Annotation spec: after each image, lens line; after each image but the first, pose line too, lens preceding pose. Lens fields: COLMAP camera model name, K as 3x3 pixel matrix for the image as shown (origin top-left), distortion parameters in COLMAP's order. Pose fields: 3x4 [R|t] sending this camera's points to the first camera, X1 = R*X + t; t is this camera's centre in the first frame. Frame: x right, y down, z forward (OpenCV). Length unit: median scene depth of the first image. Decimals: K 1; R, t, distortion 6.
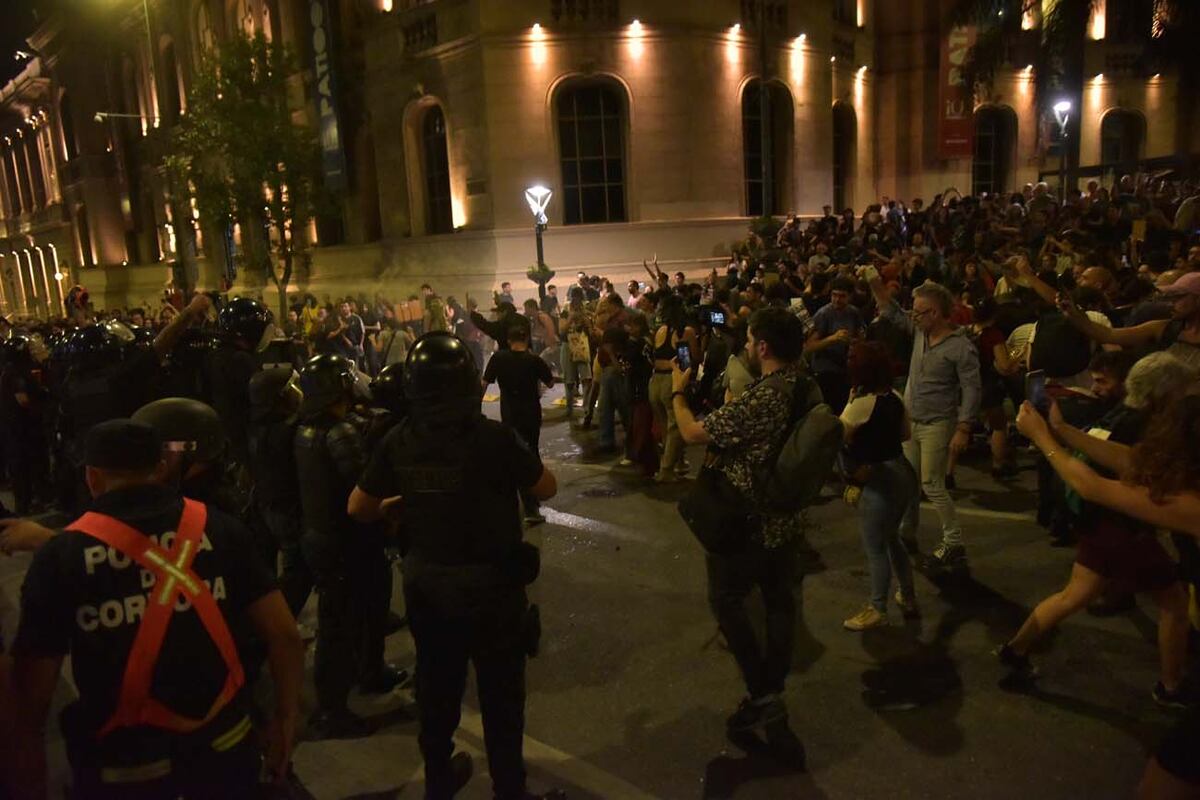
lens RADIAL K [[806.2, 0, 600.0], [0, 806.2, 400.0], [0, 0, 1]] dist [-0.045506, 0.009023]
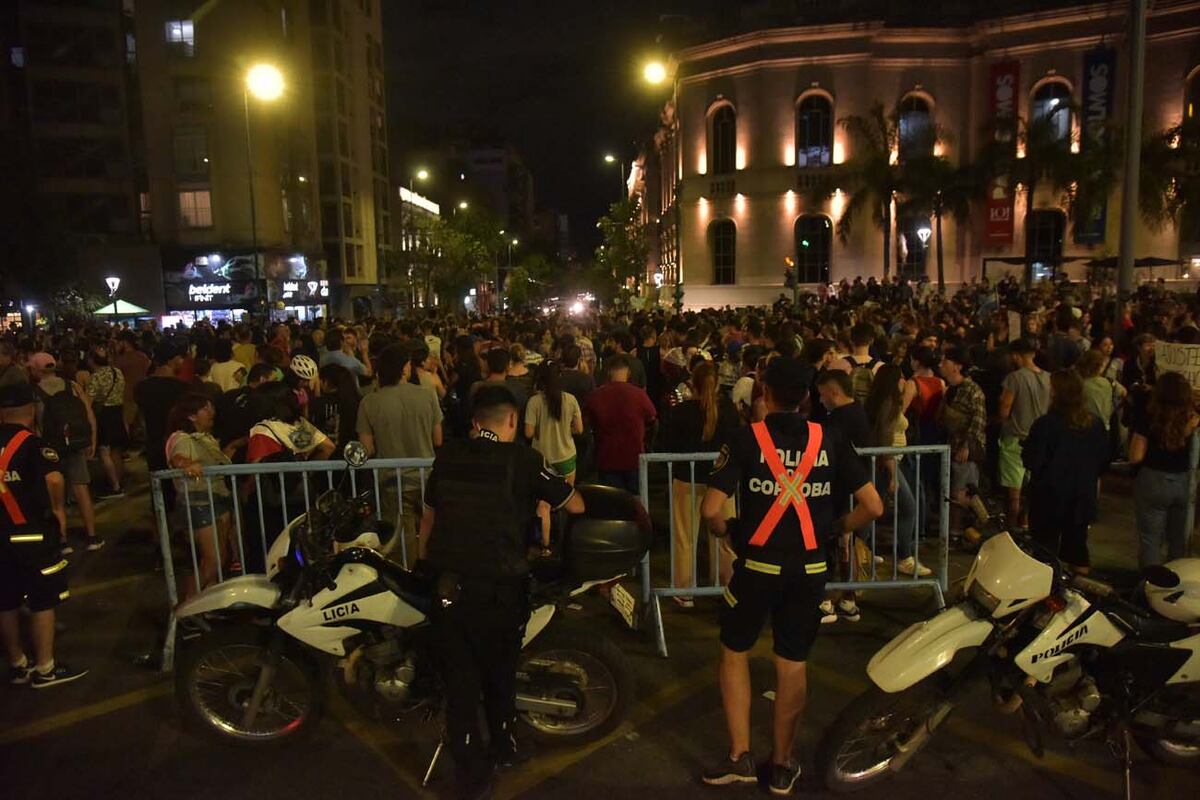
lens RADIAL K [[812.7, 0, 600.0], [0, 812.7, 400.0], [0, 0, 1]] dist [-0.048087, 0.010506]
pose [[0.681781, 0.145583, -0.716924, 0.817379], [-0.153263, 0.986675, 0.054610, 0.010448], [0.715322, 0.072646, 0.695009, -0.432695]]
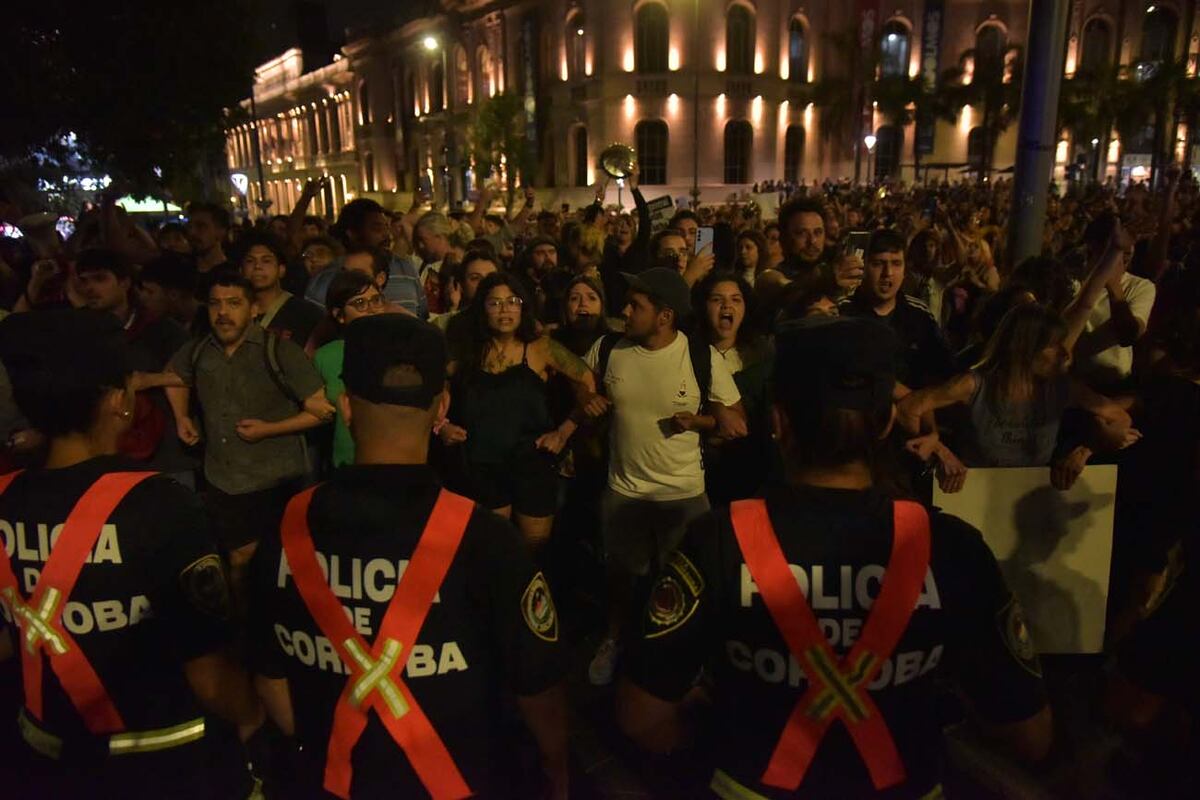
lens RADIAL K [[812.7, 0, 600.0], [0, 812.7, 400.0], [0, 0, 1]] dist [-0.048087, 0.010506]
pose [[0.982960, 0.084155, -0.163425, 0.159276], [-0.071969, 0.994264, 0.079117, 0.118463], [0.169145, -0.066007, 0.983378, -0.737710]]
